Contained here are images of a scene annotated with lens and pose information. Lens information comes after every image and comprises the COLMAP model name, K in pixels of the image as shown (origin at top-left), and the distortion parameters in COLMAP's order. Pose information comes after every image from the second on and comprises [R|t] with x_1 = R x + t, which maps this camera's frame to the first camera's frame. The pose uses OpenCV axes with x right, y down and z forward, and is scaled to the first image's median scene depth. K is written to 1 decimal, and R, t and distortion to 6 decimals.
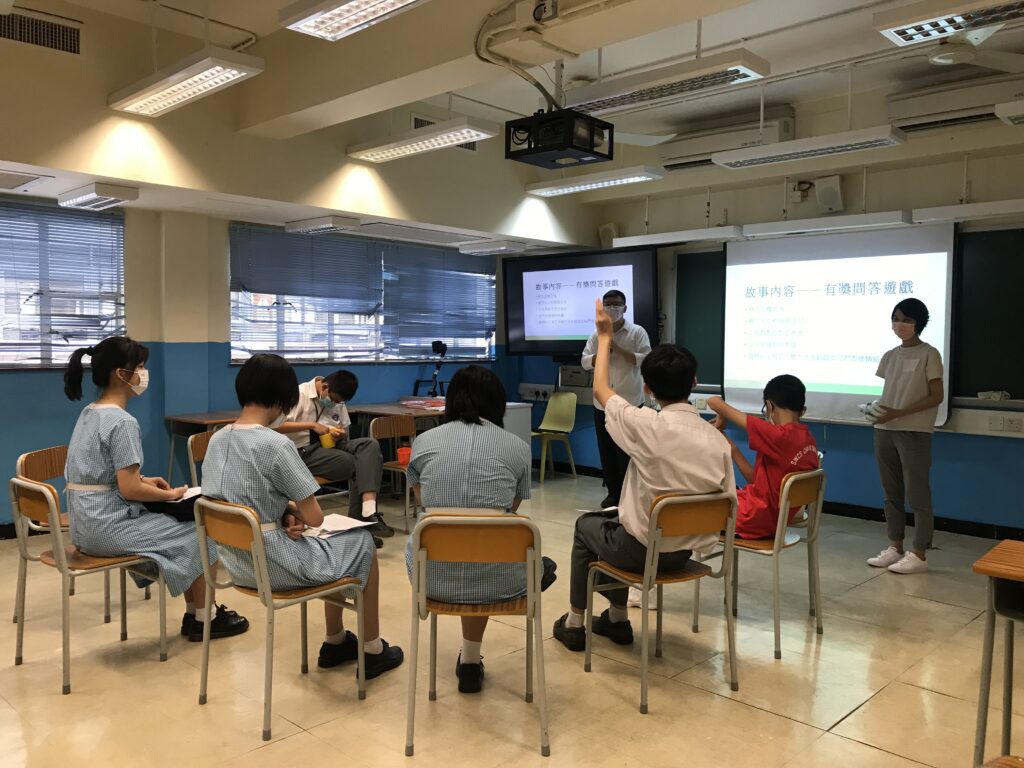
lens RADIAL K [[838.0, 0, 512.0], [0, 838.0, 384.0], [0, 0, 1]] dist [0.007011, -0.012790]
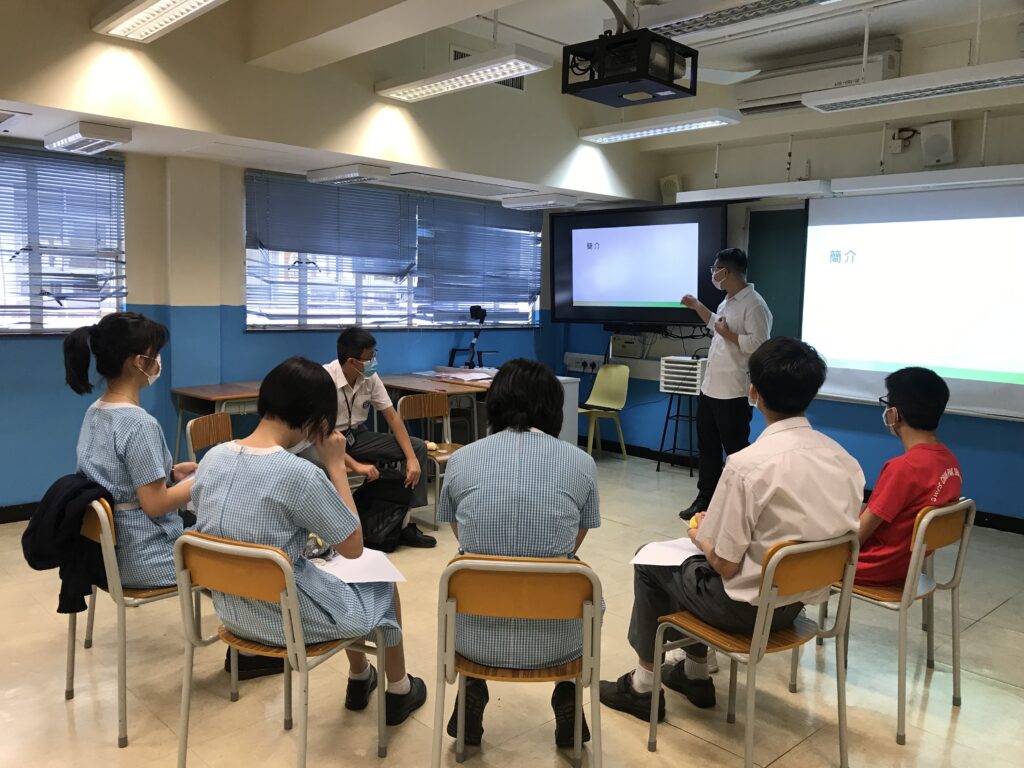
lens RADIAL K [[838.0, 0, 512.0], [0, 838.0, 384.0], [0, 0, 1]] dist [0.007011, -0.012790]
pose [[0.998720, 0.021270, -0.045886, -0.008790], [-0.018695, 0.998264, 0.055845, -0.021963], [0.046995, -0.054916, 0.997384, 0.116962]]
